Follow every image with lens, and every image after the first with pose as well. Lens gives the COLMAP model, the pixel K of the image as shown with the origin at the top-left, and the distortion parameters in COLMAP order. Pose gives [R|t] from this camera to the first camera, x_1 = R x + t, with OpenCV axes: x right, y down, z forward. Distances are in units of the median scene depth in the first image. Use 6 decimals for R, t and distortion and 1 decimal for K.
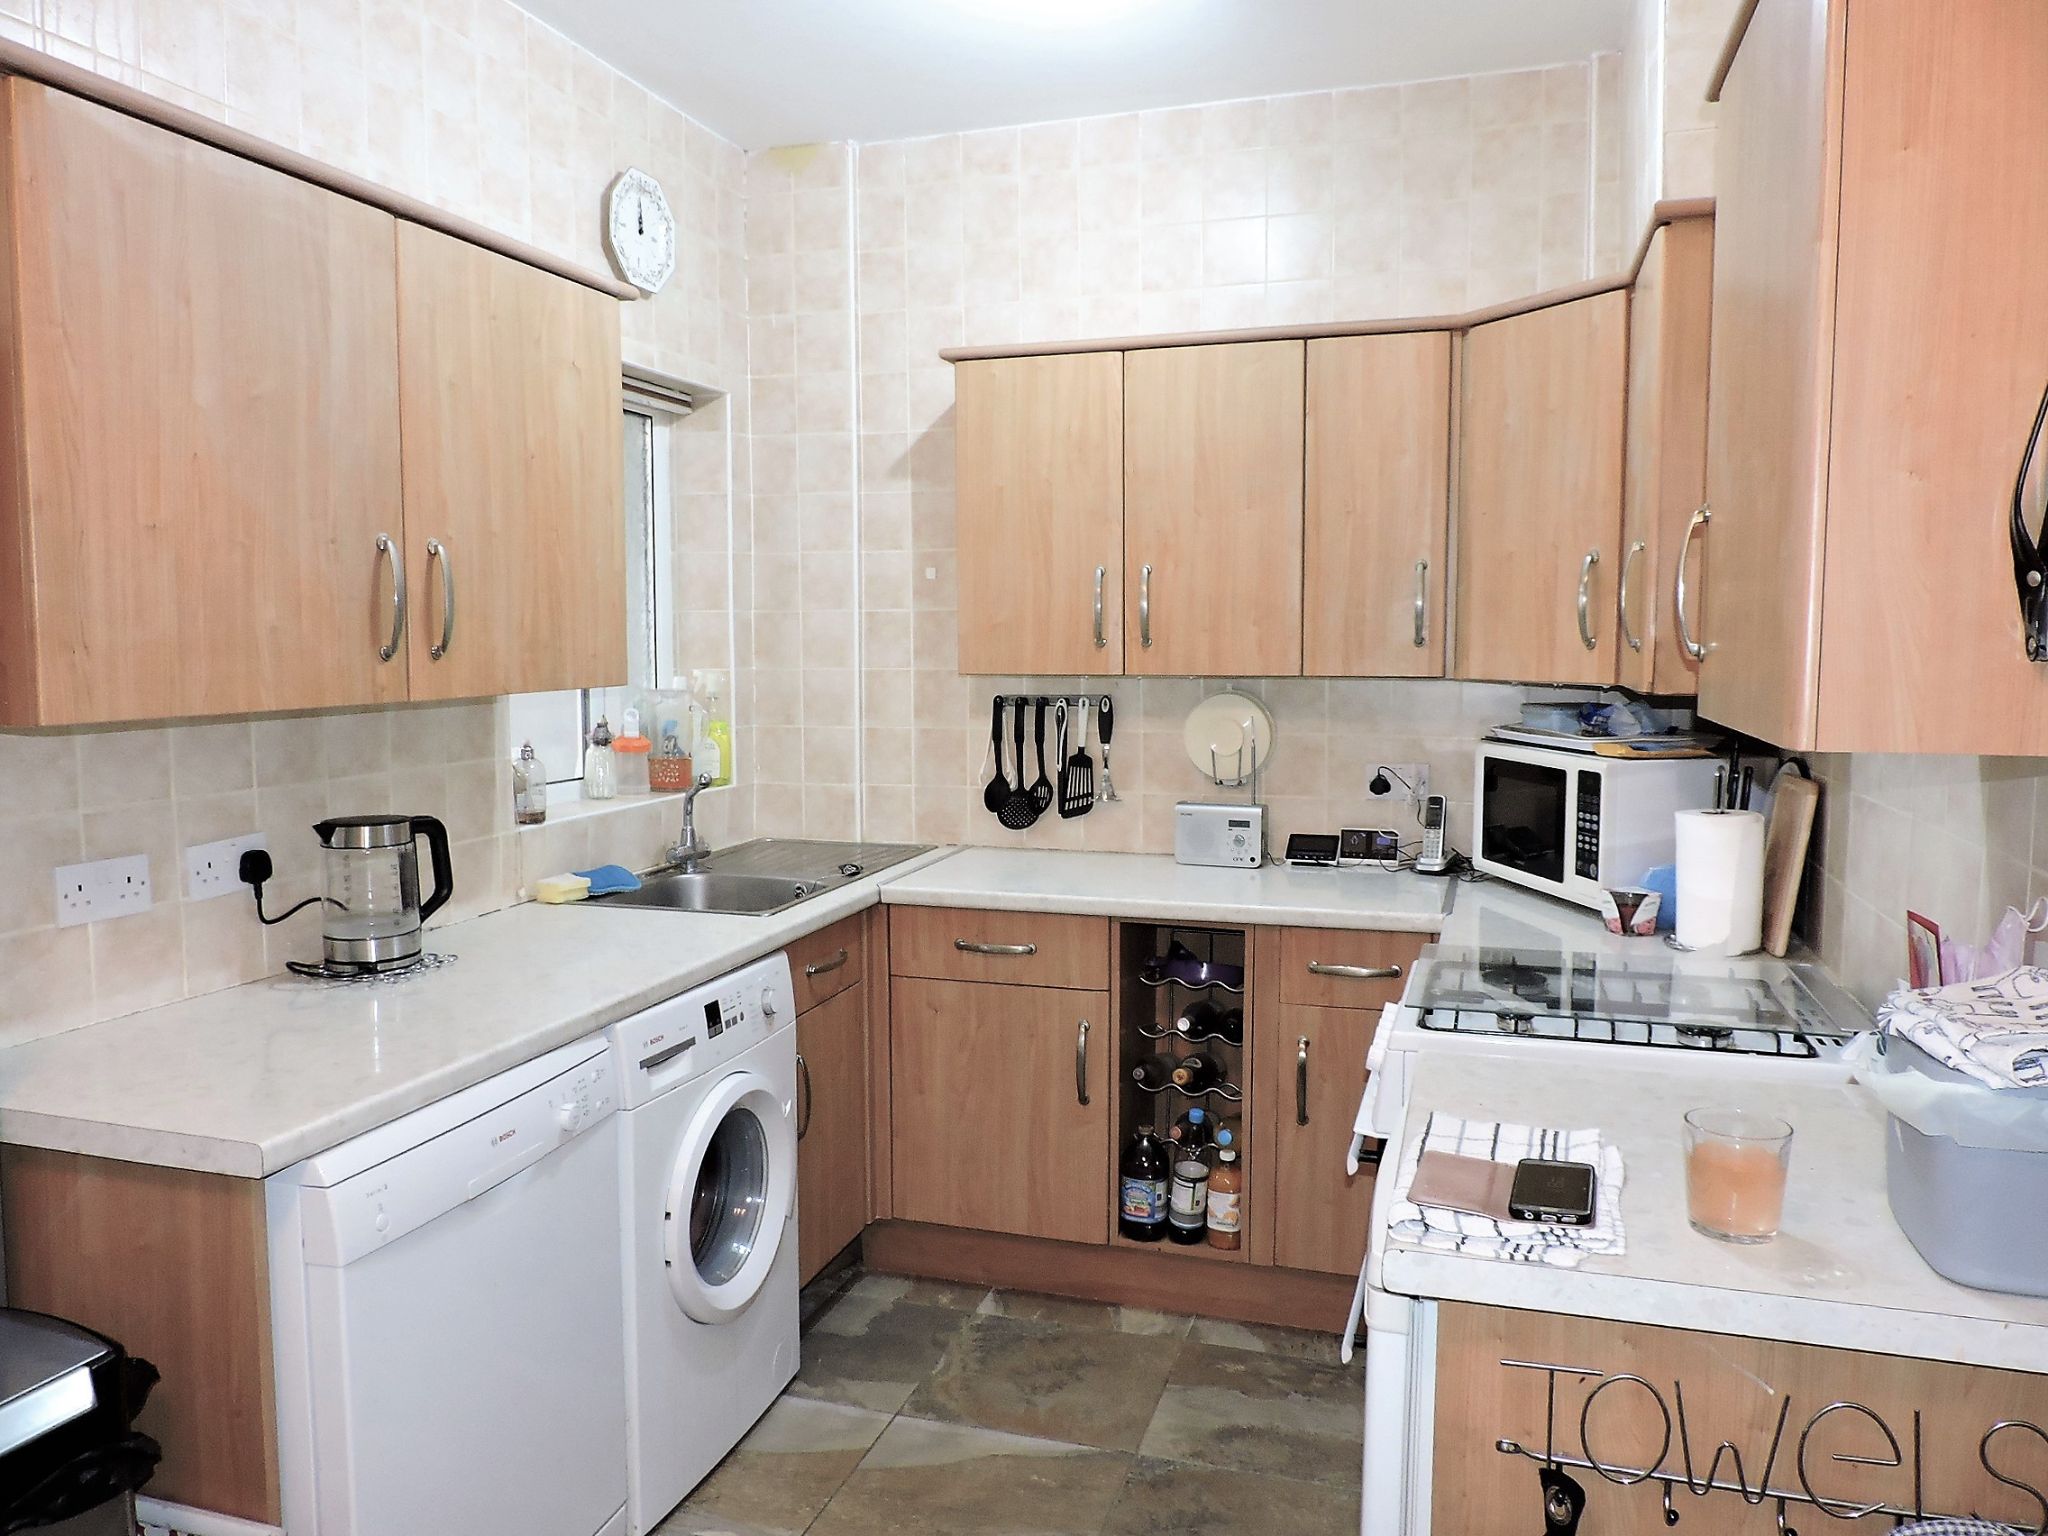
lens RADIAL K [[1463.8, 0, 1022.1], [0, 1463.8, 773.7], [0, 0, 1]] dist [-0.018173, -0.005308]
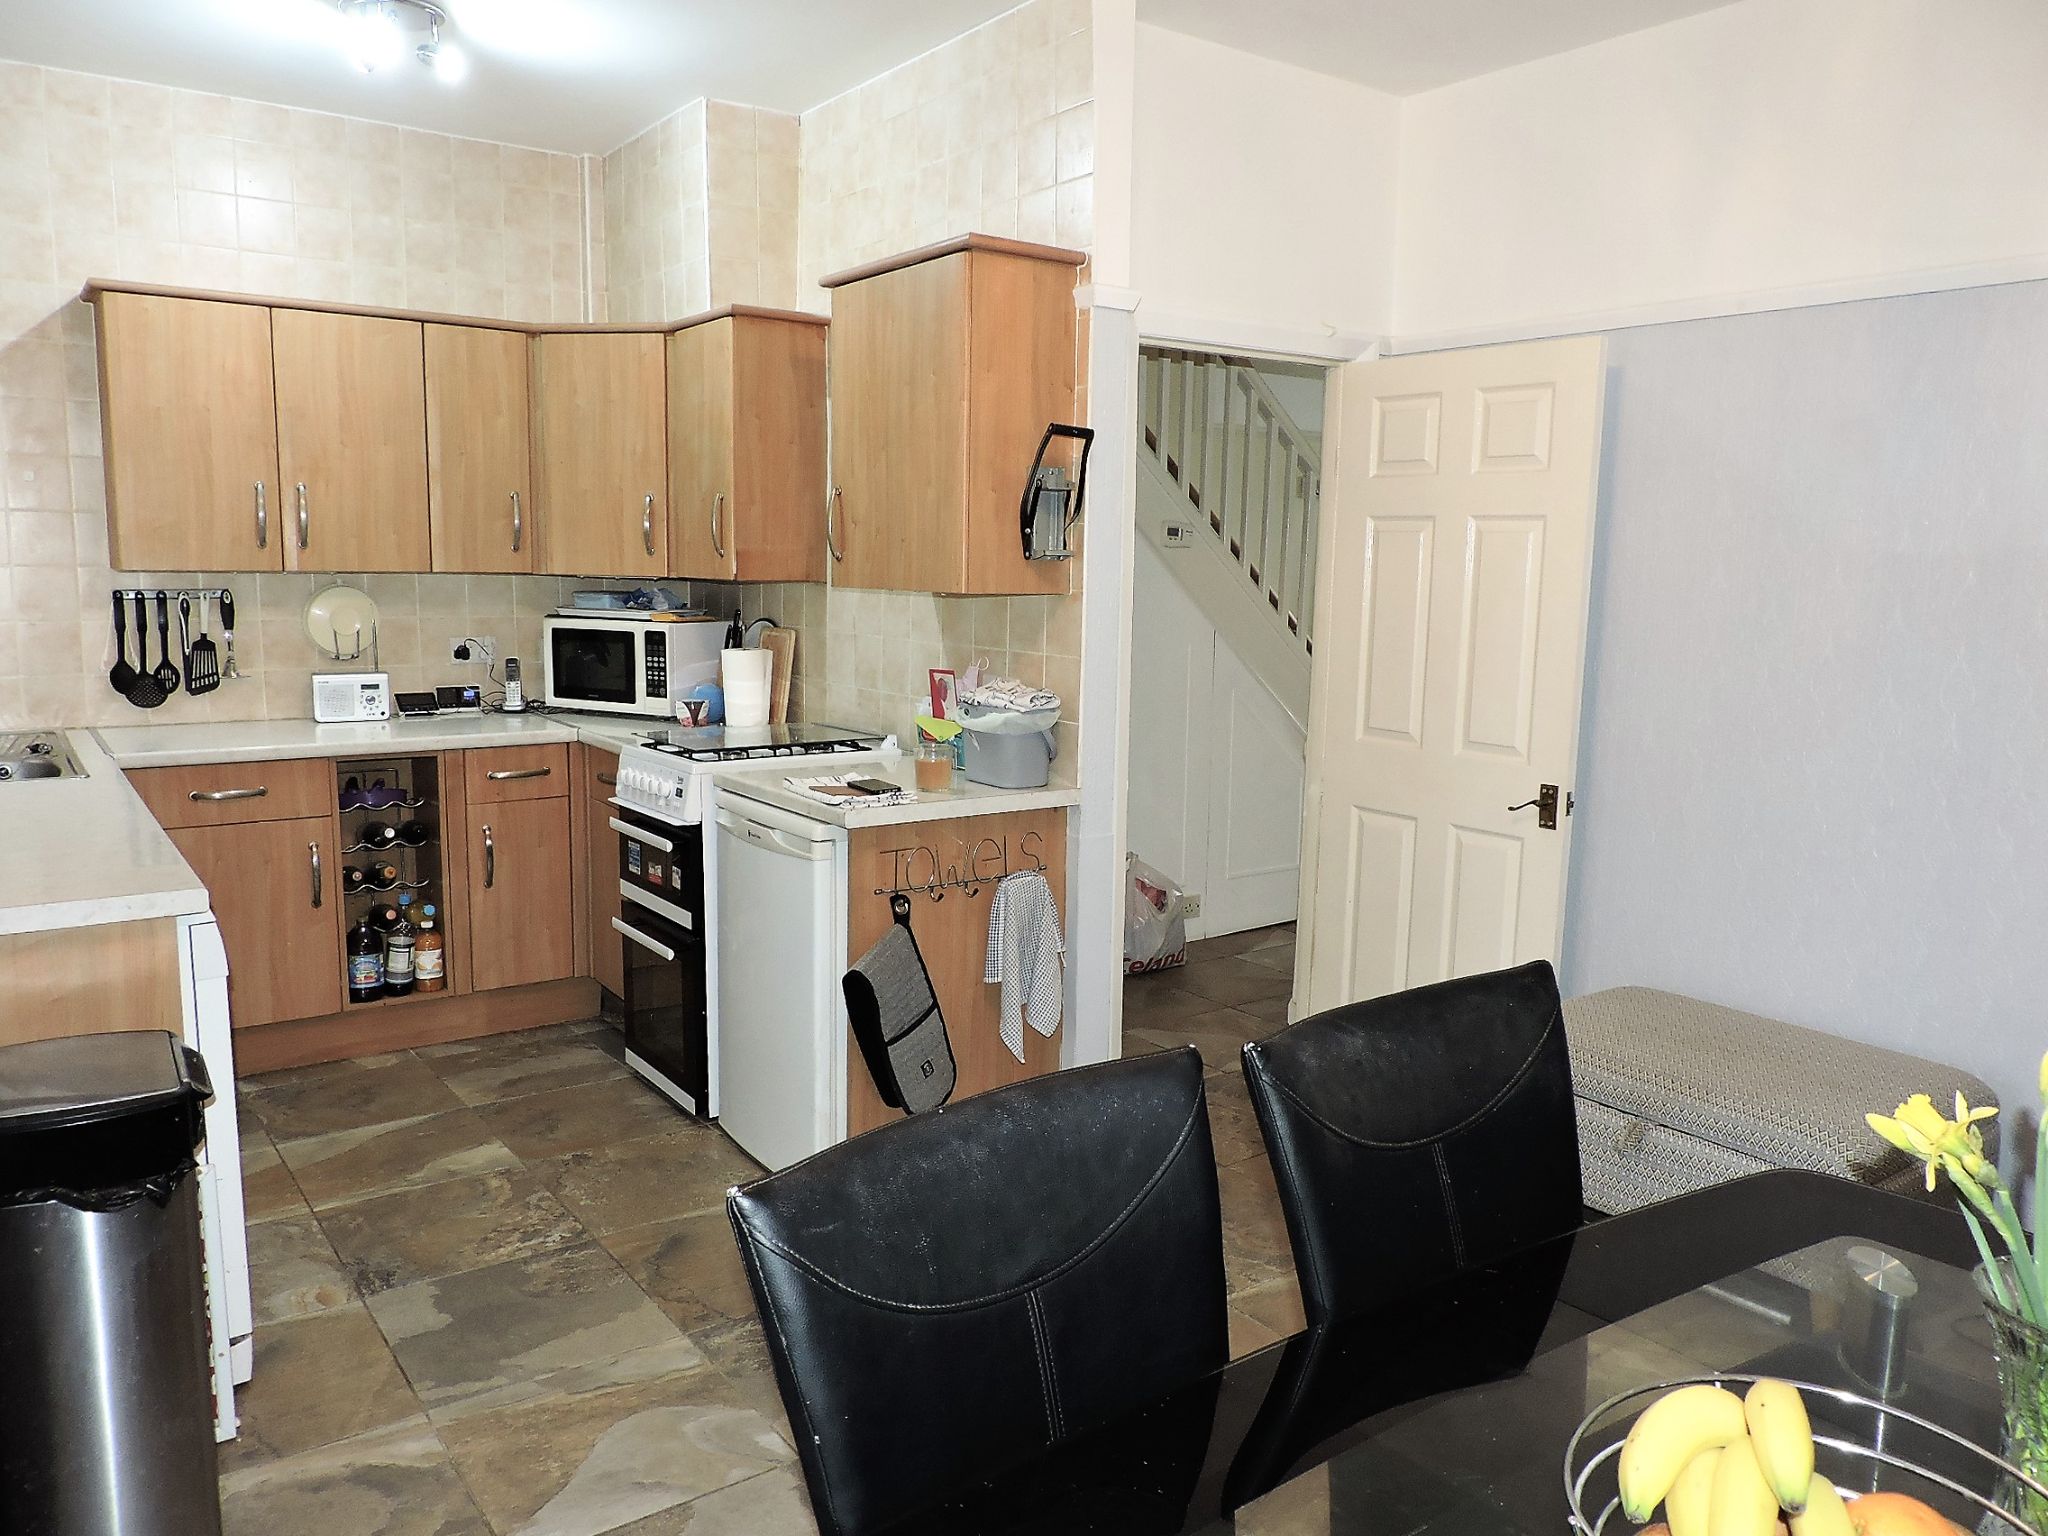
lens RADIAL K [[1463.8, 0, 1025.9], [0, 1463.8, 770.4], [0, 0, 1]] dist [-0.018173, -0.005308]
pose [[0.591665, -0.099622, 0.800005, -0.583074], [0.054878, 0.995011, 0.083319, 0.034050], [-0.804314, -0.005394, 0.594180, -0.250401]]
